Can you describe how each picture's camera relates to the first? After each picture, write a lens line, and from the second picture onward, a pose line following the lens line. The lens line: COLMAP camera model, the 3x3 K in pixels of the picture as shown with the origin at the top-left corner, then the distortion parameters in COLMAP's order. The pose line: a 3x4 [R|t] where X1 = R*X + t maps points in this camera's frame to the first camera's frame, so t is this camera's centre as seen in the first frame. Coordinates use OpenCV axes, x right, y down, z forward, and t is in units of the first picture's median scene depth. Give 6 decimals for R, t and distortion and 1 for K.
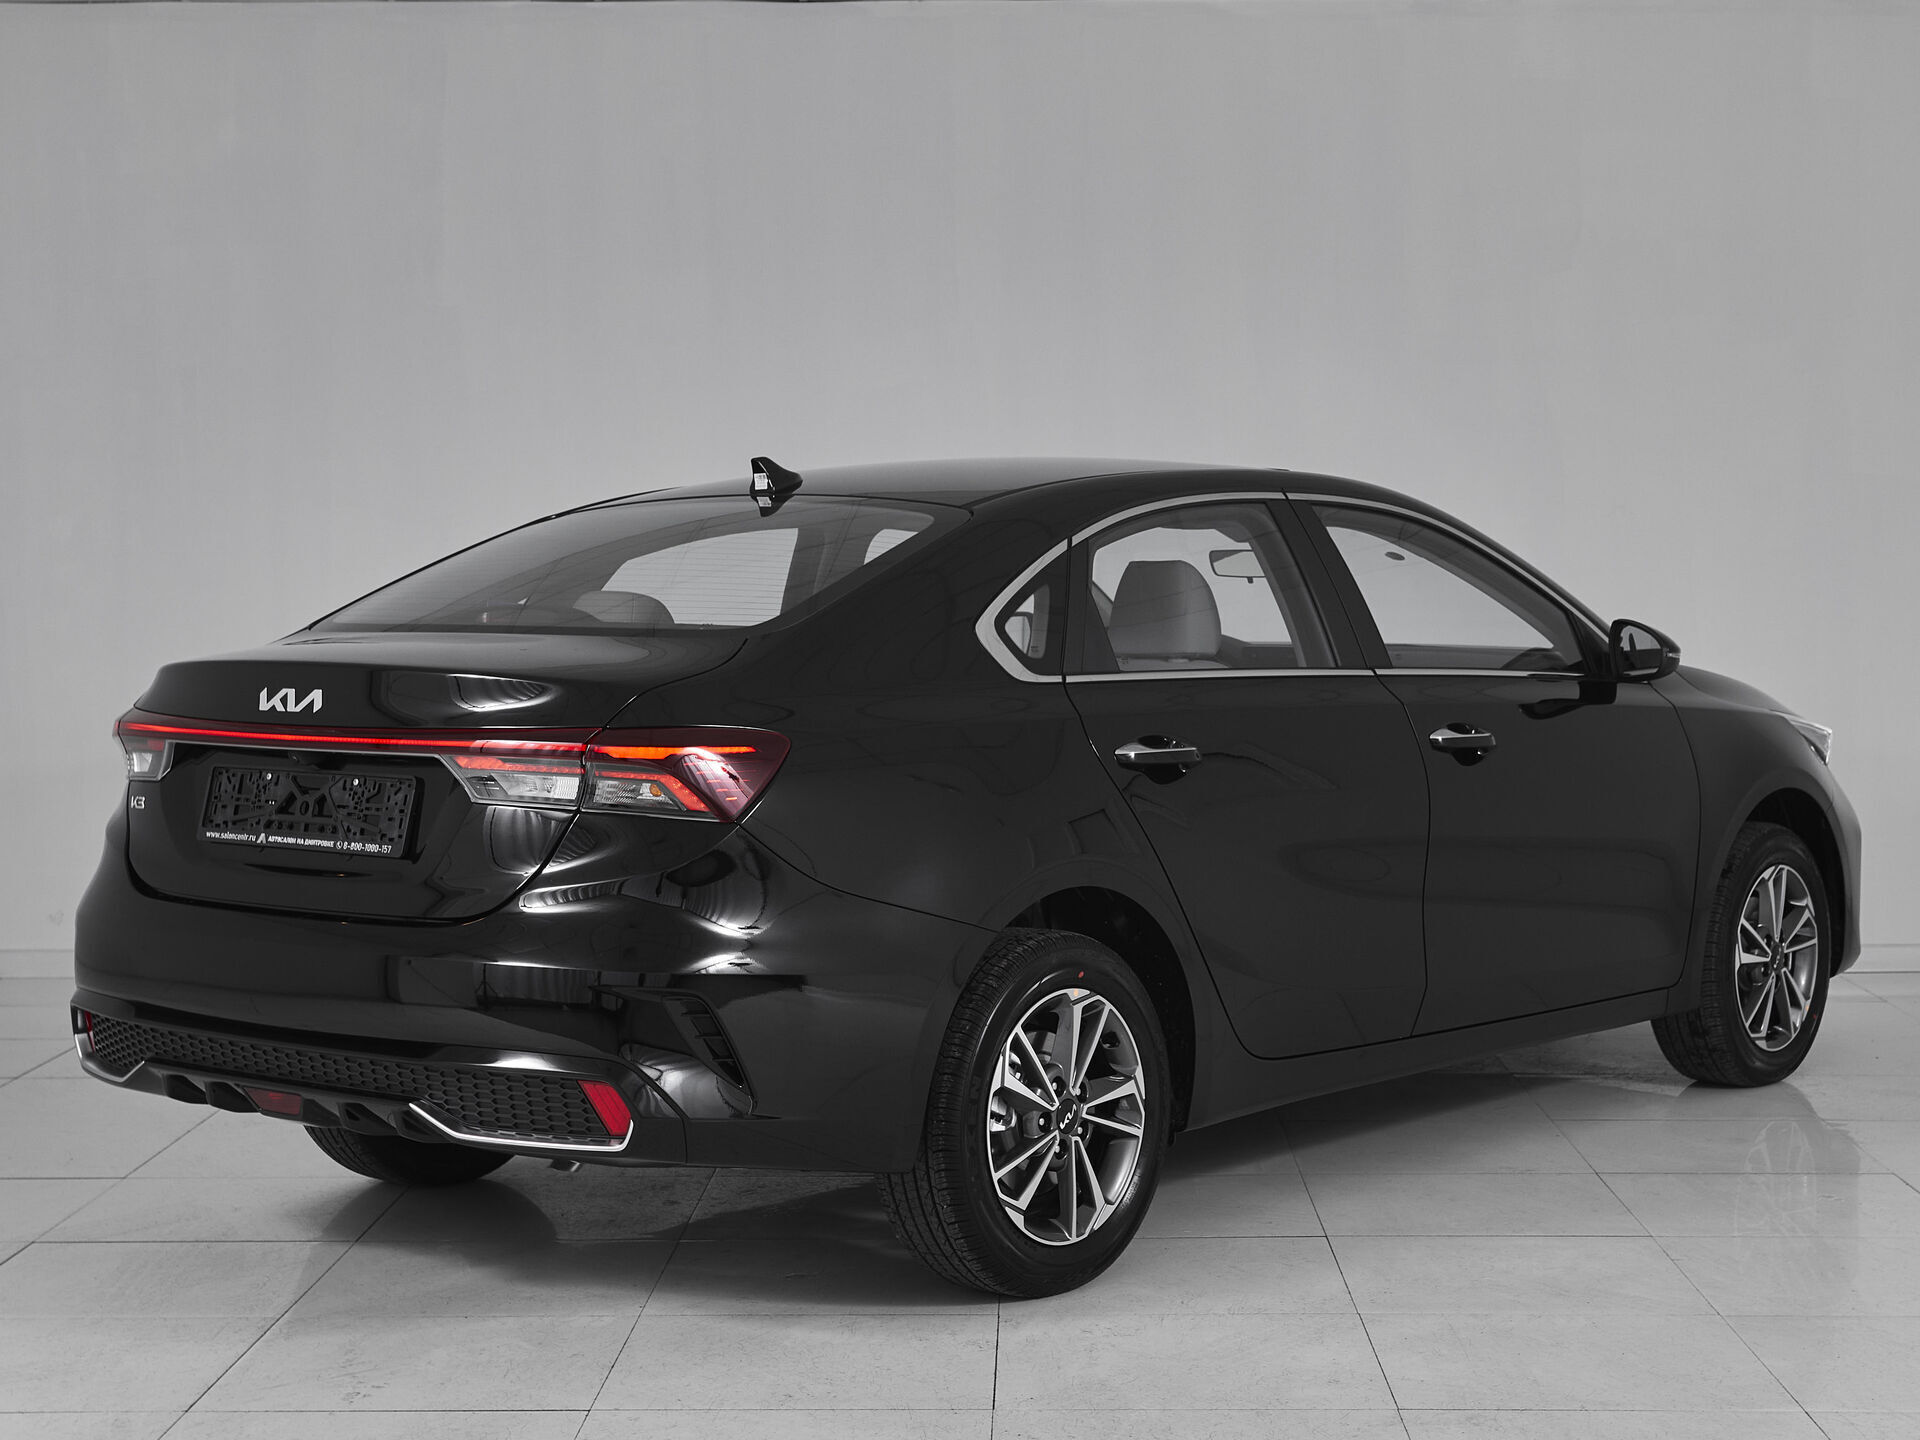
lens RADIAL K [[2284.0, 0, 960.0], [0, 2284.0, 720.0], [0, 0, 1]] dist [-0.106359, -0.011263]
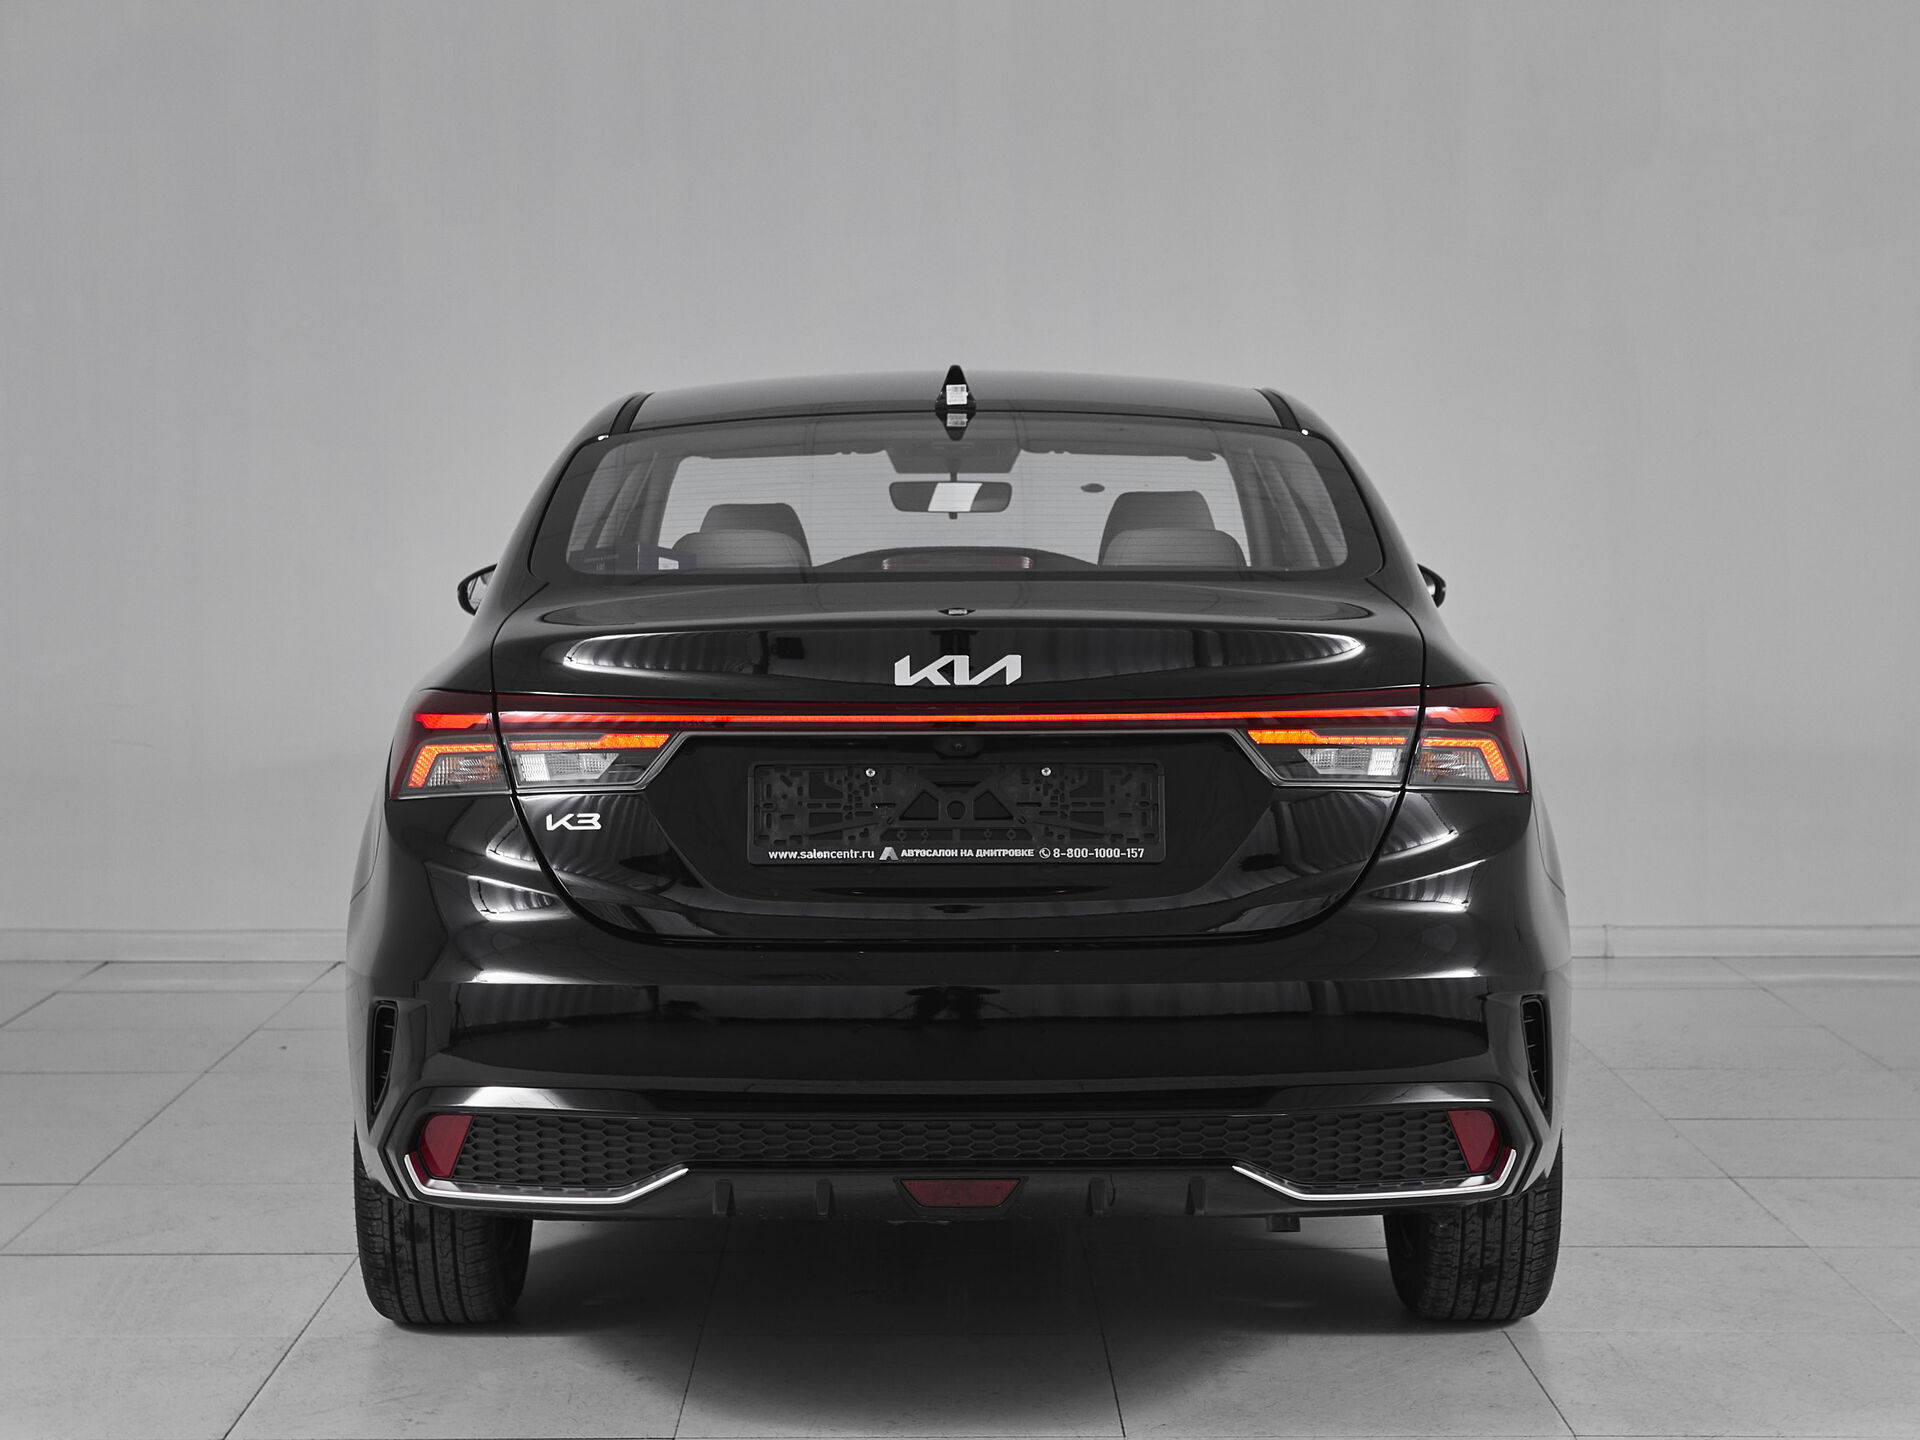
lens RADIAL K [[2284.0, 0, 960.0], [0, 2284.0, 720.0], [0, 0, 1]] dist [-0.106359, -0.011263]
pose [[0.889894, -0.052714, 0.453112, -0.636521], [0.038376, 0.998431, 0.040787, -0.023154], [-0.454551, -0.018908, 0.890520, 0.306549]]
